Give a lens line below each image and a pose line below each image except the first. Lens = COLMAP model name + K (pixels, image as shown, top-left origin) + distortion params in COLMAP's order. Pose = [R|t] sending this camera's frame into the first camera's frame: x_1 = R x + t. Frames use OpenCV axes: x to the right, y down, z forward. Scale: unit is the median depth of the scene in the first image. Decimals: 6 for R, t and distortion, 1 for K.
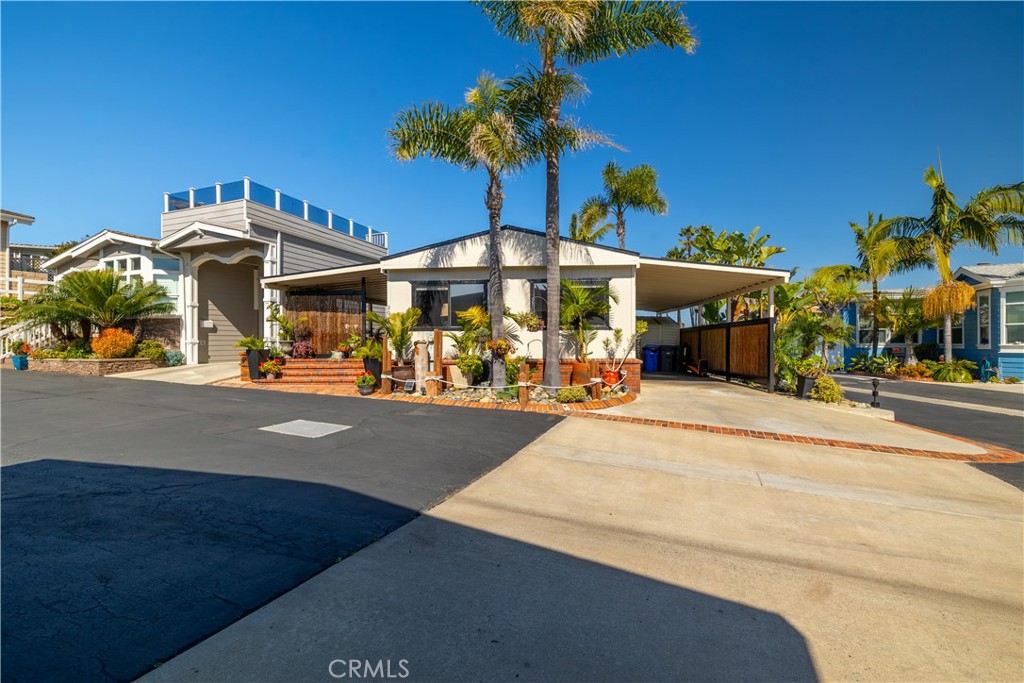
lens RADIAL K [[444.2, 0, 512.0], [0, 444.2, 341.5], [0, 0, 1]] dist [-0.020725, 0.000034]
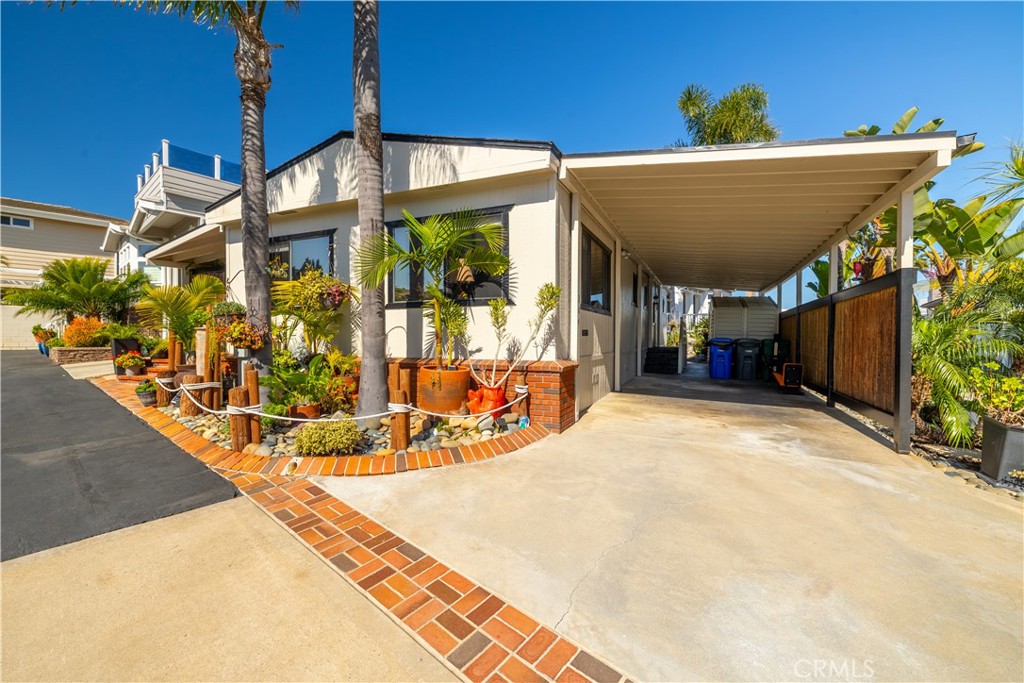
lens RADIAL K [[424.7, 0, 512.0], [0, 424.7, 341.5], [0, 0, 1]] dist [-0.000889, -0.000065]
pose [[0.942239, 0.009377, -0.334809, 0.377212], [-0.004656, 0.999878, 0.014899, 0.008429], [0.334908, -0.012479, 0.942168, 0.508619]]
